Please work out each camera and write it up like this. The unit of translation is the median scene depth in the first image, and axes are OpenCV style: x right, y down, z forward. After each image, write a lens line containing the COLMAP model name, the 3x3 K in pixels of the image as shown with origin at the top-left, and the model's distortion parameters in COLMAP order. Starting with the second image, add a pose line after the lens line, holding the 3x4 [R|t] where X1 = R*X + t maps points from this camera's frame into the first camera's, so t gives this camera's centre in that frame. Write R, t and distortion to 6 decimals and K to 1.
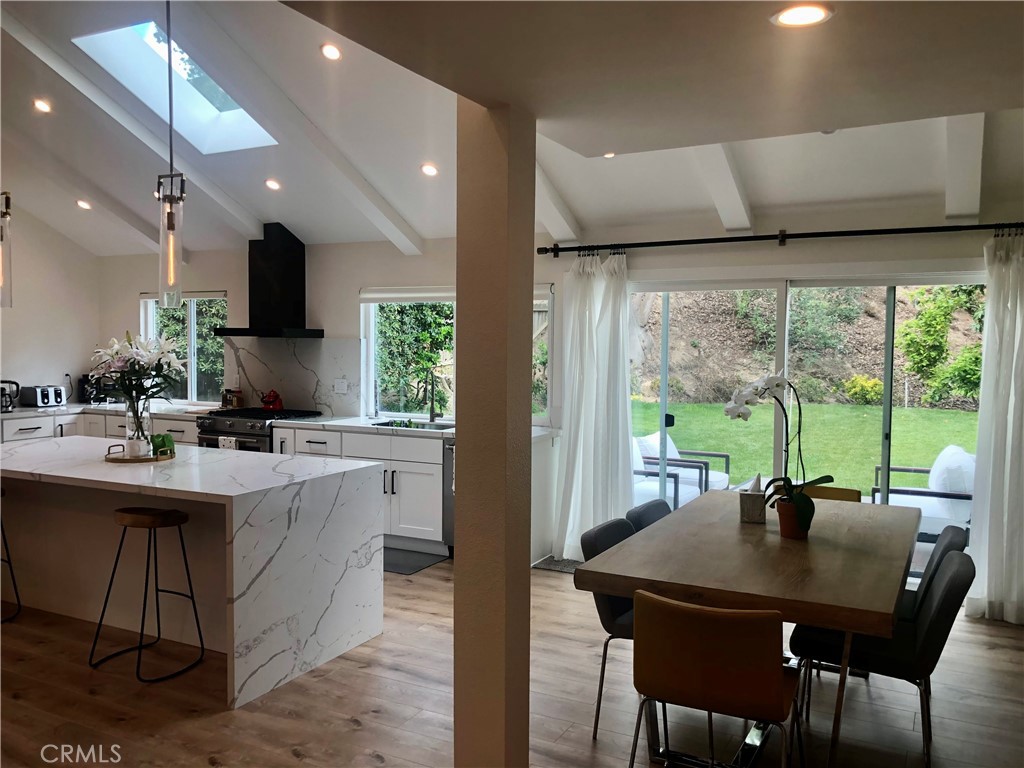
lens RADIAL K [[843.7, 0, 506.1], [0, 843.7, 379.5], [0, 0, 1]] dist [0.052298, -0.057083]
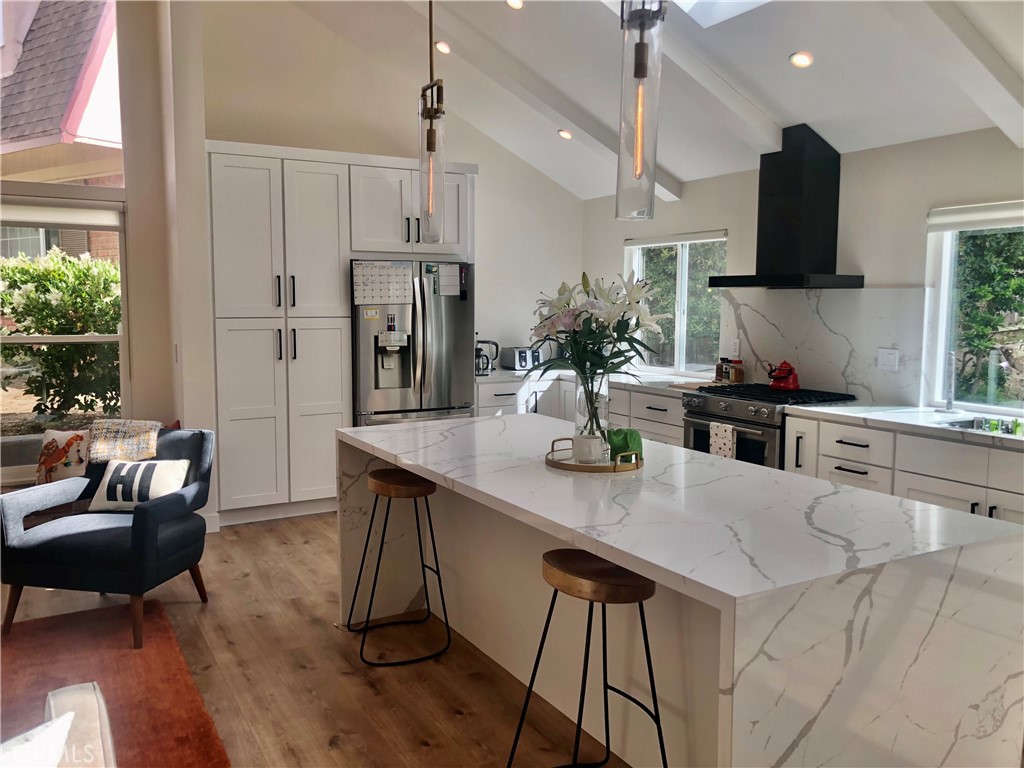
lens RADIAL K [[843.7, 0, 501.0], [0, 843.7, 373.3], [0, 0, 1]] dist [0.052298, -0.057083]
pose [[0.841378, 0.042642, -0.538763, -0.094532], [-0.023800, 0.998839, 0.041887, -0.002033], [0.539923, -0.022421, 0.841416, 0.276942]]
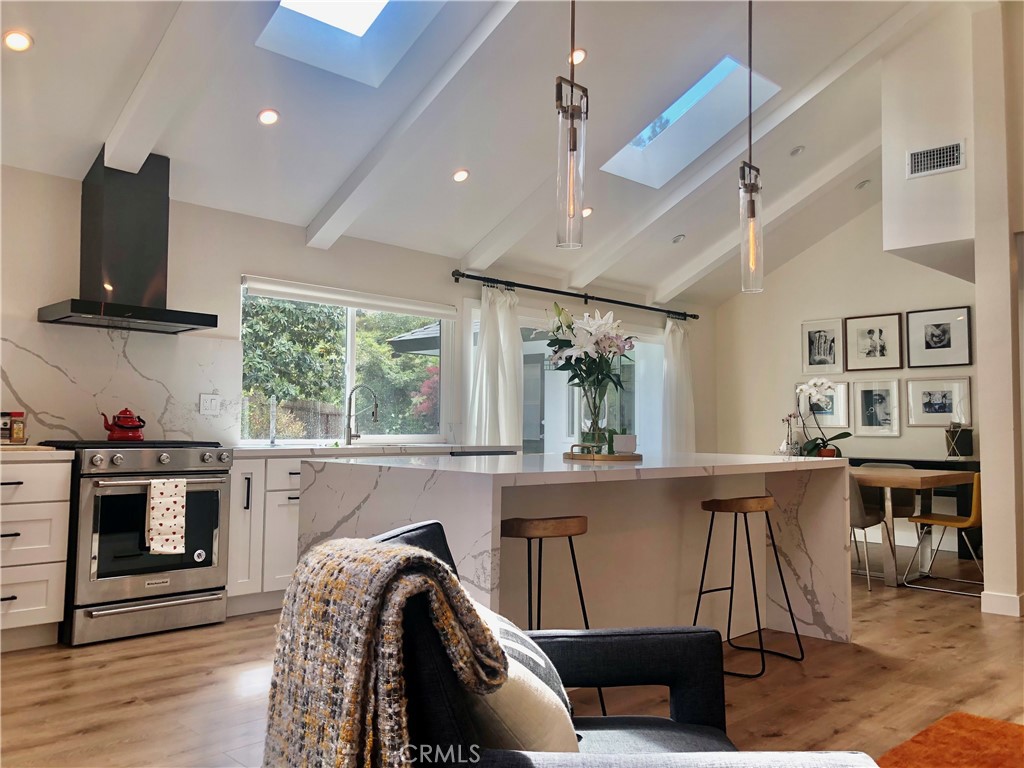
lens RADIAL K [[840.0, 0, 510.0], [0, 840.0, 379.5], [0, 0, 1]] dist [0.007050, 0.000783]
pose [[0.290010, 0.052454, 0.955585, -0.838726], [0.036450, 0.997167, -0.065799, 0.044879], [-0.956329, 0.053914, 0.287277, 0.581314]]
